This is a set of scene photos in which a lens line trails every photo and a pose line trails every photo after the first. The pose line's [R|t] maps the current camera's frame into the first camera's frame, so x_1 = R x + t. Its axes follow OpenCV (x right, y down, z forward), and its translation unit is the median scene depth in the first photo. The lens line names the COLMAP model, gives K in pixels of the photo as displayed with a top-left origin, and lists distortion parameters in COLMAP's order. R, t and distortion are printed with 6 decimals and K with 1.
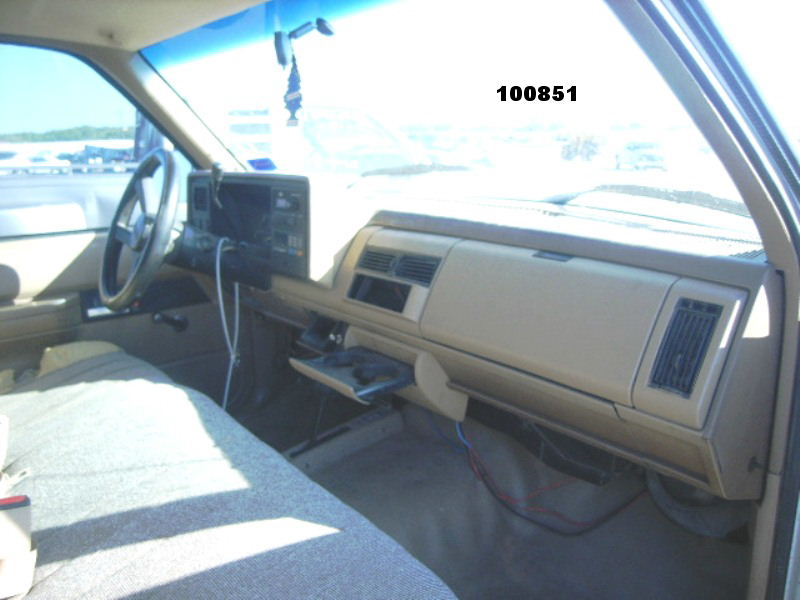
lens RADIAL K [[650.5, 0, 398.7], [0, 650.5, 301.4], [0, 0, 1]] dist [-0.109426, 0.049681]
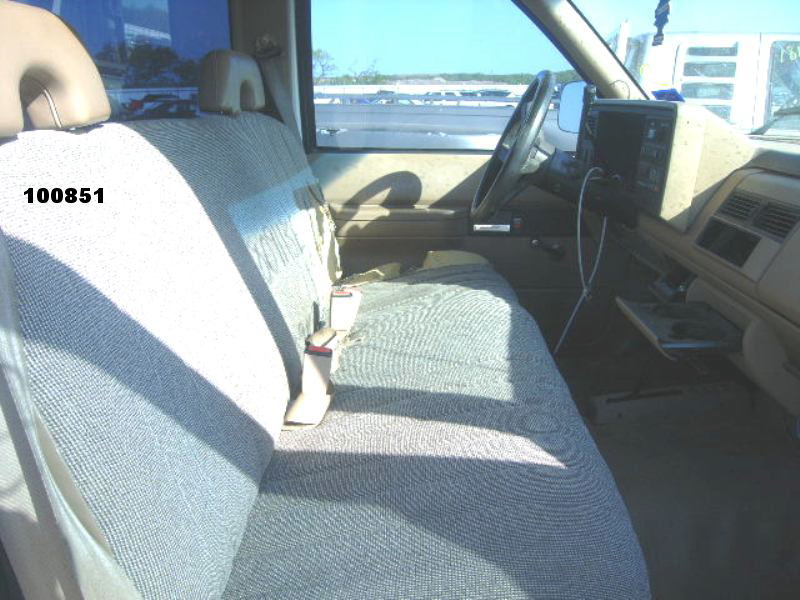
lens RADIAL K [[650.5, 0, 399.7], [0, 650.5, 298.3], [0, 0, 1]] dist [-0.109426, 0.049681]
pose [[0.766693, 0.208922, -0.607069, 0.158299], [-0.165265, 0.977930, 0.127832, 0.023389], [0.620378, 0.002319, 0.784300, 0.072602]]
